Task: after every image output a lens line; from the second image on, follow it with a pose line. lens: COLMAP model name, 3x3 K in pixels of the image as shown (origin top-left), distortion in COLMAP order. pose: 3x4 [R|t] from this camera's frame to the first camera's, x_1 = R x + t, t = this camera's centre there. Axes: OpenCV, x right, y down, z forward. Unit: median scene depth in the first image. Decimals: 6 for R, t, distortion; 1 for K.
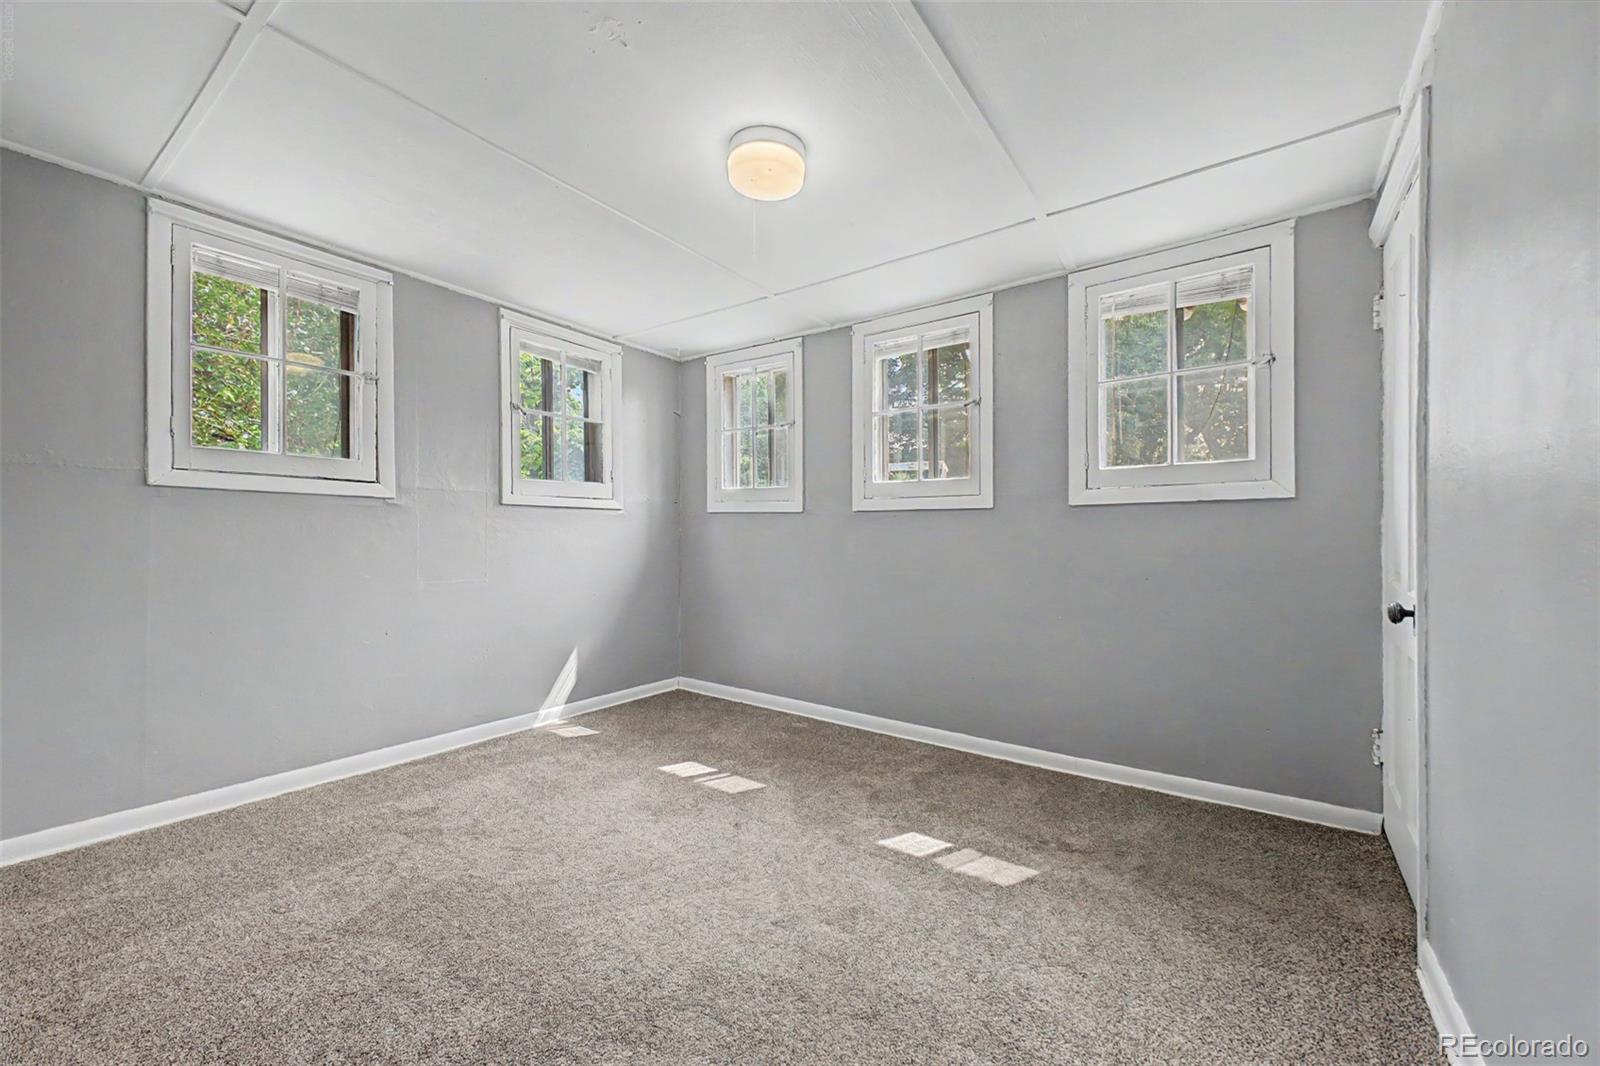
lens RADIAL K [[615.3, 0, 775.8], [0, 615.3, 542.0], [0, 0, 1]] dist [0.000598, -0.005504]
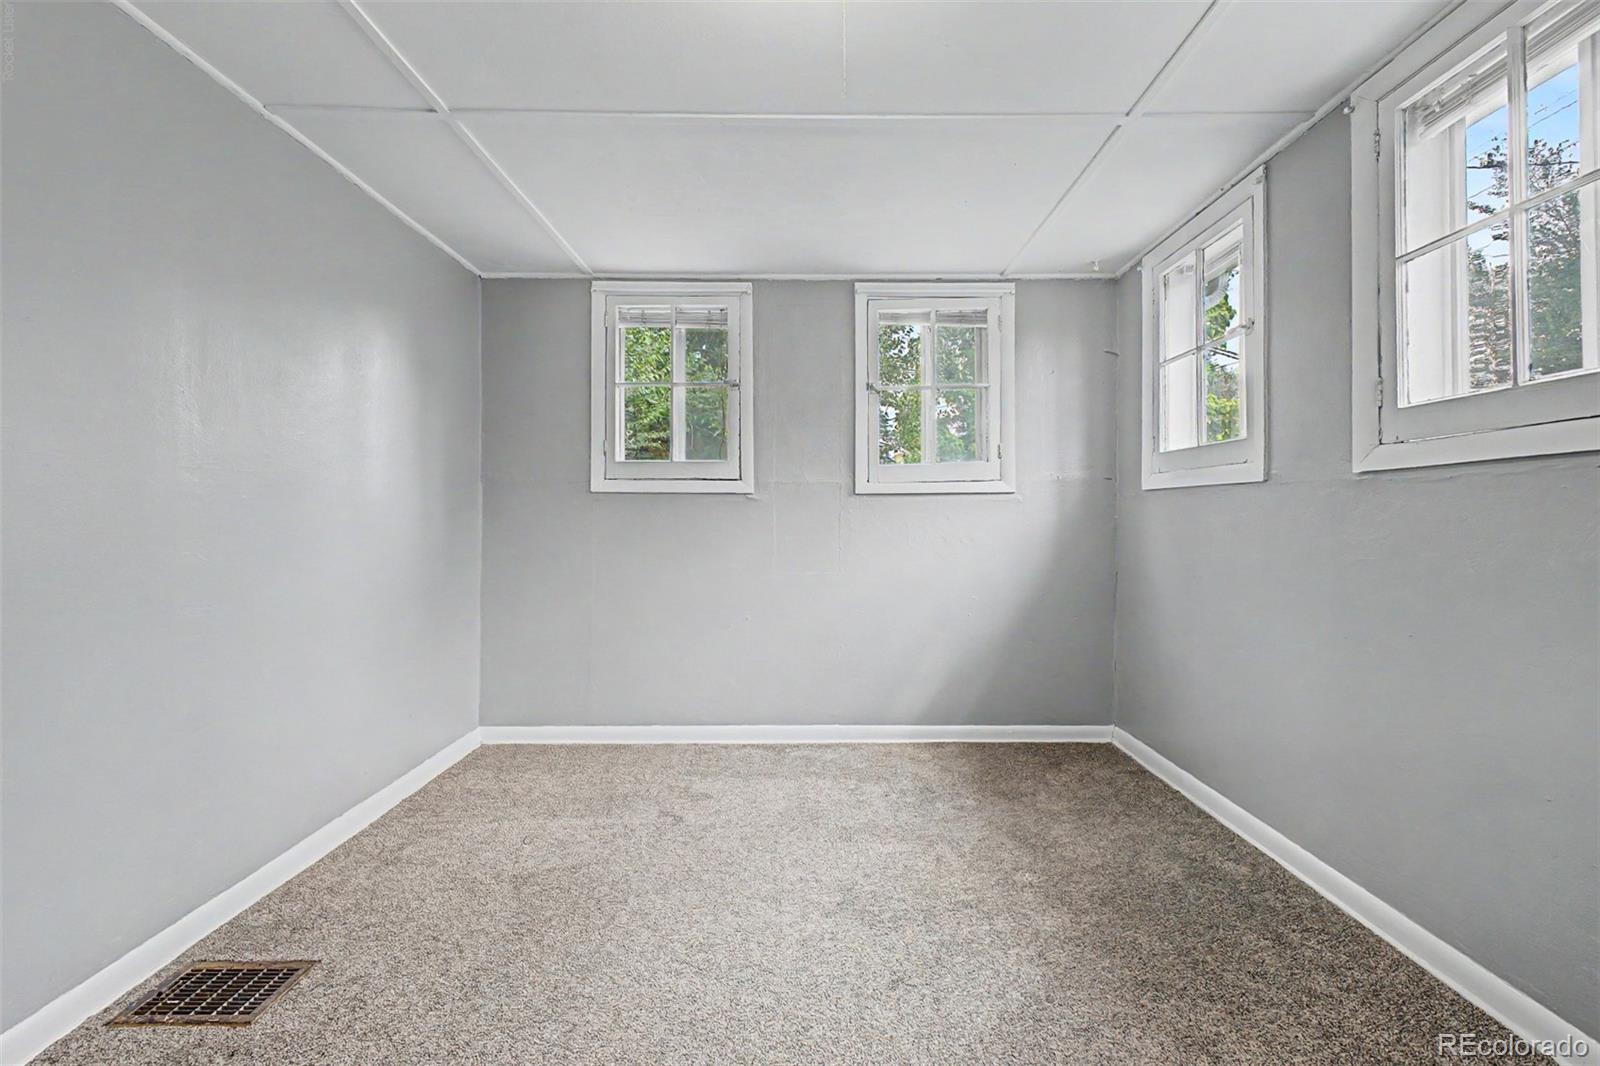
lens RADIAL K [[636.5, 0, 800.0], [0, 636.5, 533.0], [0, 0, 1]] dist [0.003794, -0.000205]
pose [[0.602040, 0.001400, -0.798465, 0.278123], [-0.000777, 0.999999, 0.001168, -0.003094], [0.798466, -0.000083, 0.602040, 0.361746]]
